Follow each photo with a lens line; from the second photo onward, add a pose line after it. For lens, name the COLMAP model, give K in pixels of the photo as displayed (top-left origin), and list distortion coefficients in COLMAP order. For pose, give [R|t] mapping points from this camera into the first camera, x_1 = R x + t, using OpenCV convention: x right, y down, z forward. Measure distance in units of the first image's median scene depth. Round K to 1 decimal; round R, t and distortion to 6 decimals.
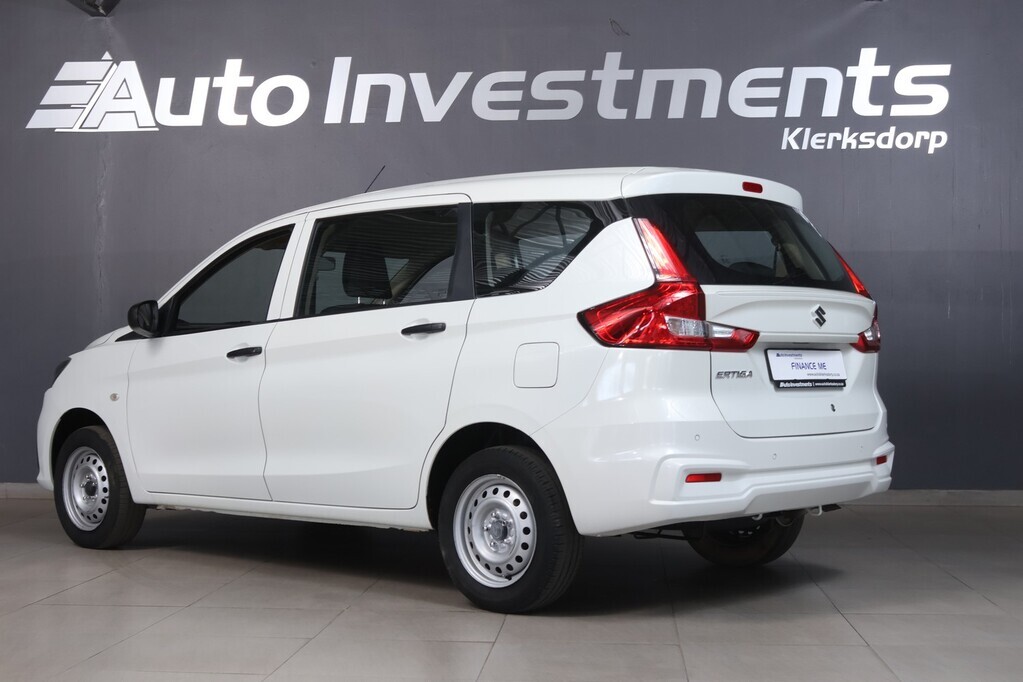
lens RADIAL K [[1510.9, 0, 509.2], [0, 1510.9, 346.4], [0, 0, 1]] dist [-0.034876, 0.000000]
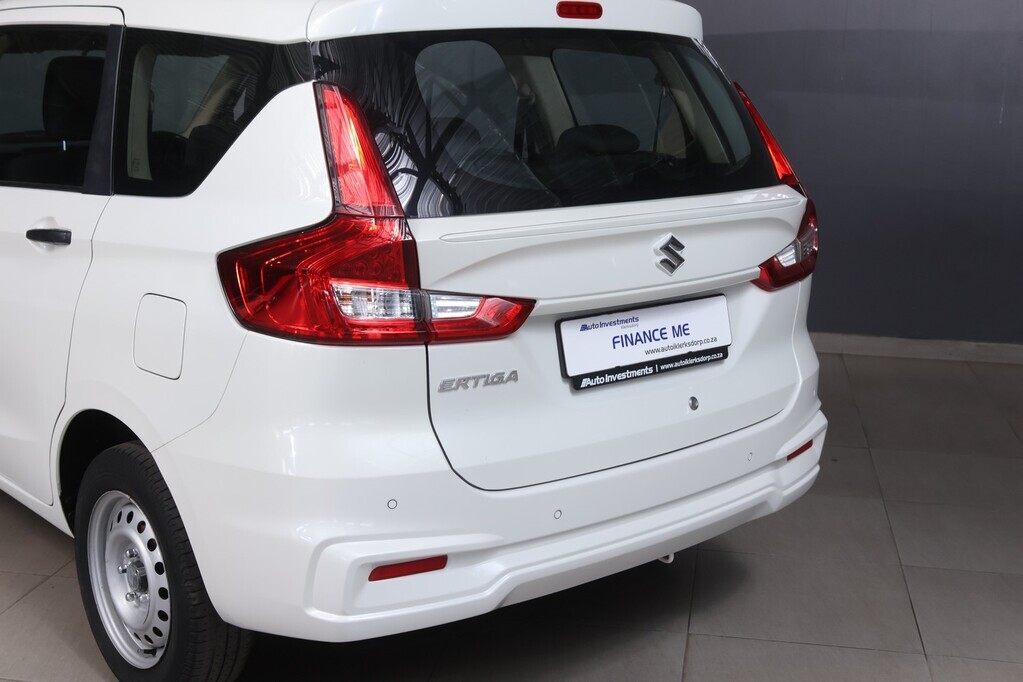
lens RADIAL K [[1318.0, 0, 506.3], [0, 1318.0, 339.6], [0, 0, 1]] dist [-0.028705, 0.000000]
pose [[0.993093, 0.041170, -0.109870, 0.204596], [-0.014534, 0.972370, 0.232991, -0.105364], [0.116427, -0.229784, 0.966253, 0.520084]]
